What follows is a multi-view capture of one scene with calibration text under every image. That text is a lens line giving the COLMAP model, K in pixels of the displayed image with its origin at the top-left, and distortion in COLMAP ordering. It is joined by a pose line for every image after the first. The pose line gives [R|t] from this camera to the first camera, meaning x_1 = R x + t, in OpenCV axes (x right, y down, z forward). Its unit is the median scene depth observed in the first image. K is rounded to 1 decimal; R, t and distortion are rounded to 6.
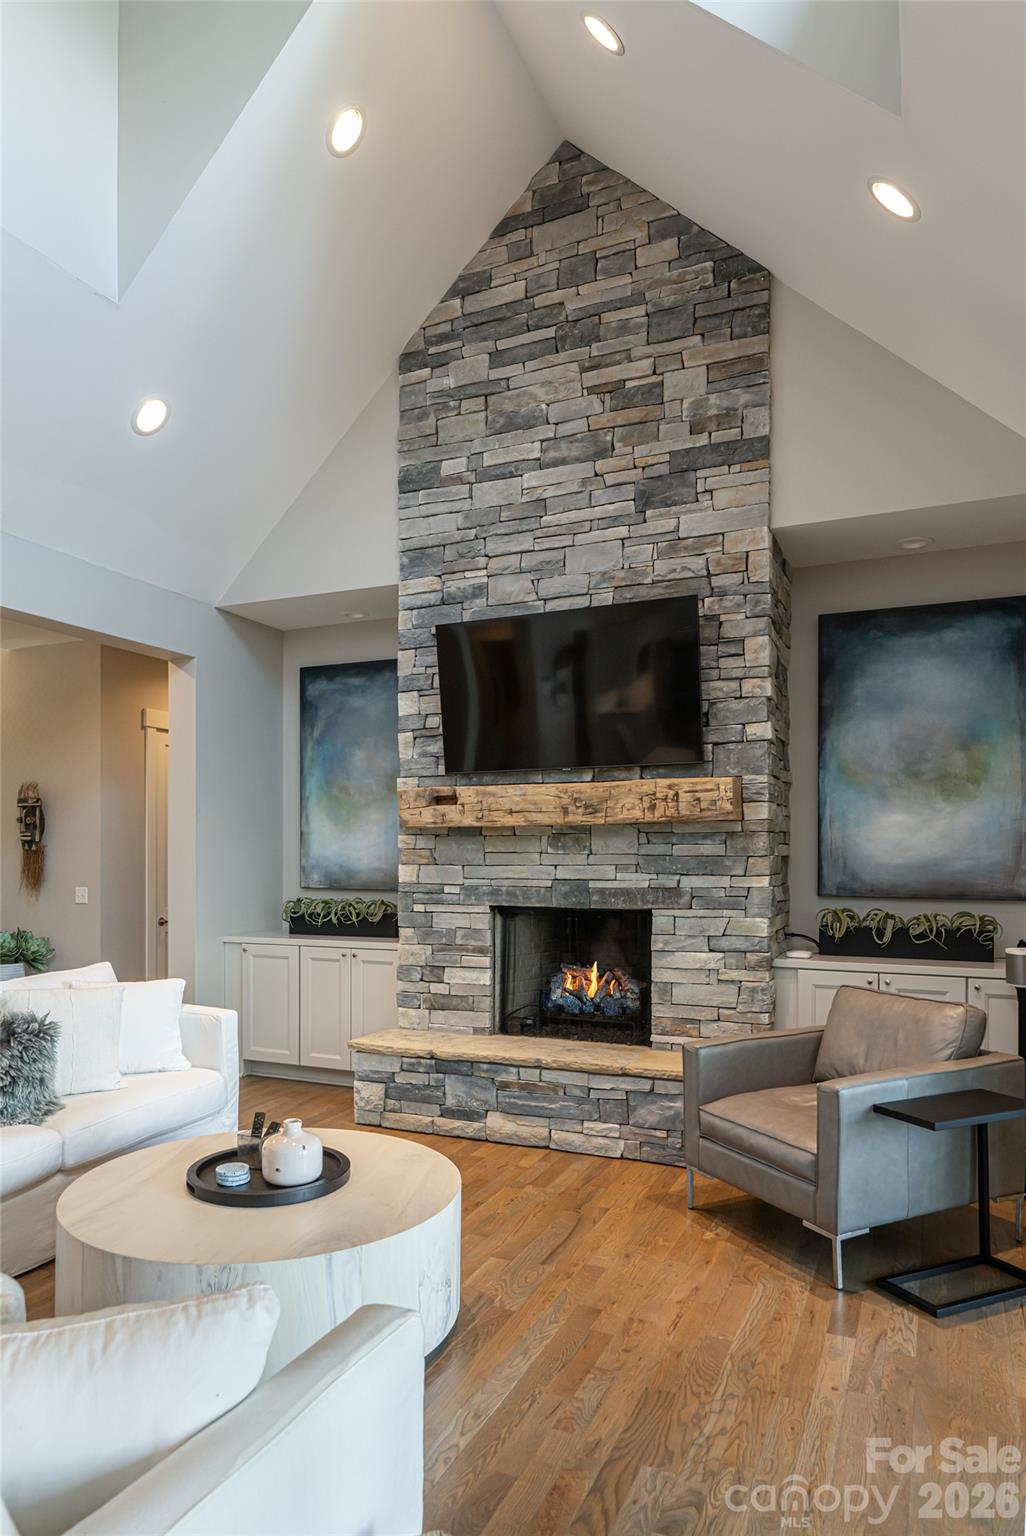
lens RADIAL K [[912.5, 0, 533.3], [0, 912.5, 857.0], [0, 0, 1]] dist [0.003998, -0.003312]
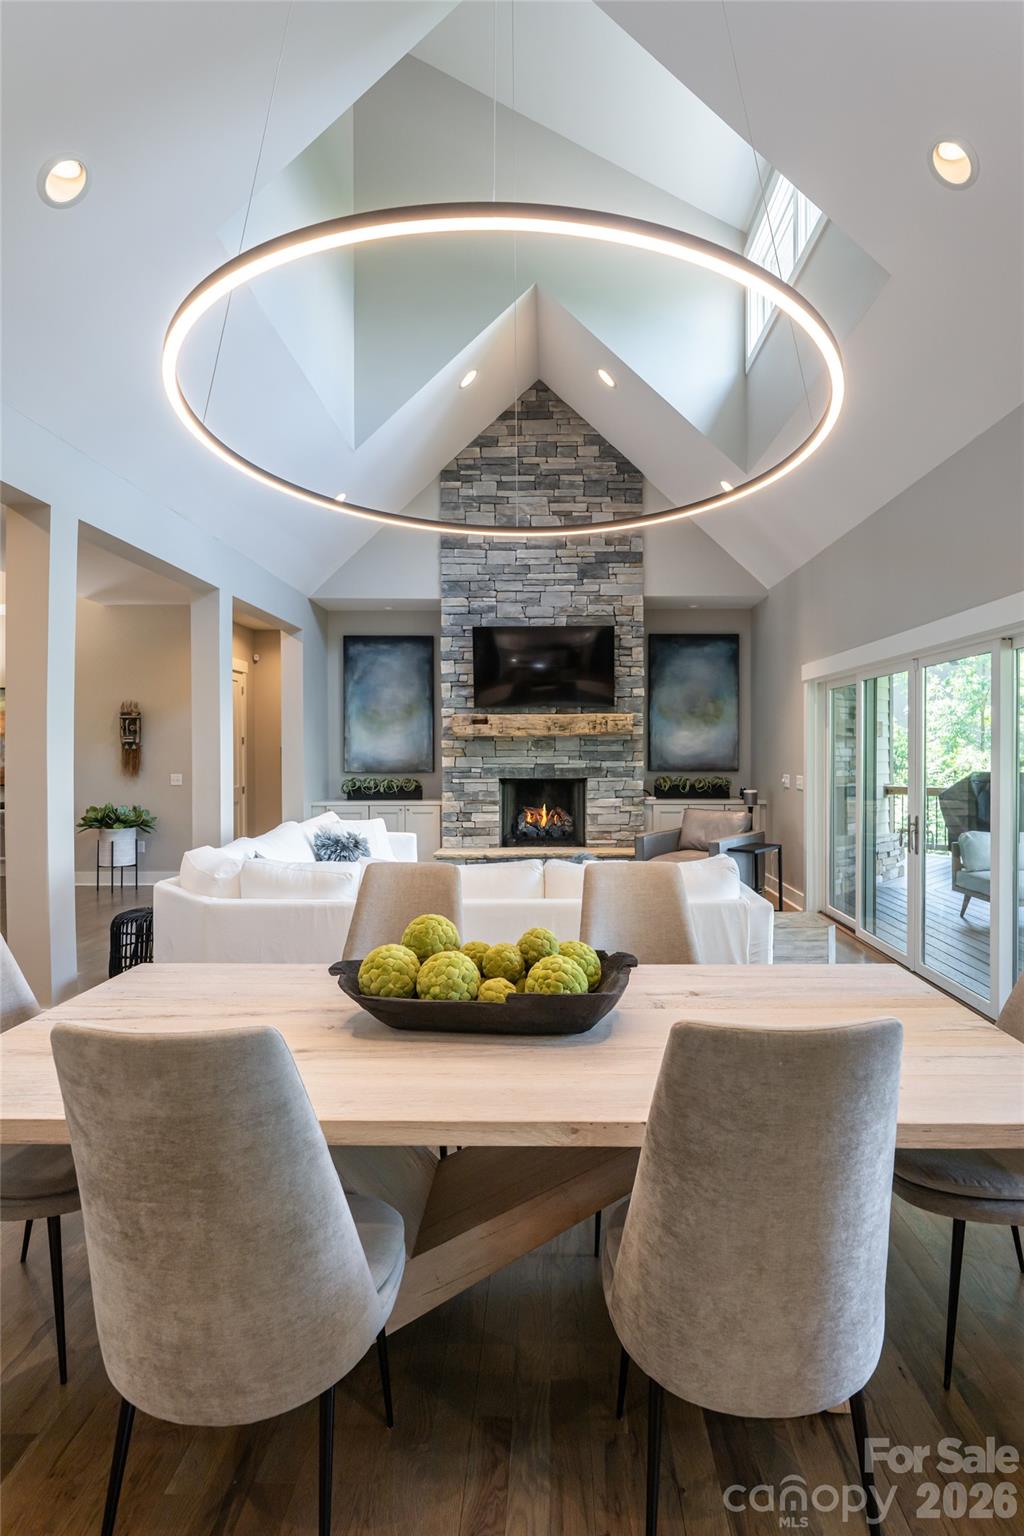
lens RADIAL K [[775.4, 0, 511.0], [0, 775.4, 762.4], [0, 0, 1]] dist [0.003882, -0.000109]
pose [[0.913838, -0.007492, 0.406010, -0.691113], [0.003454, 0.999937, 0.010678, 0.003785], [-0.406065, -0.008356, 0.913806, -0.476482]]
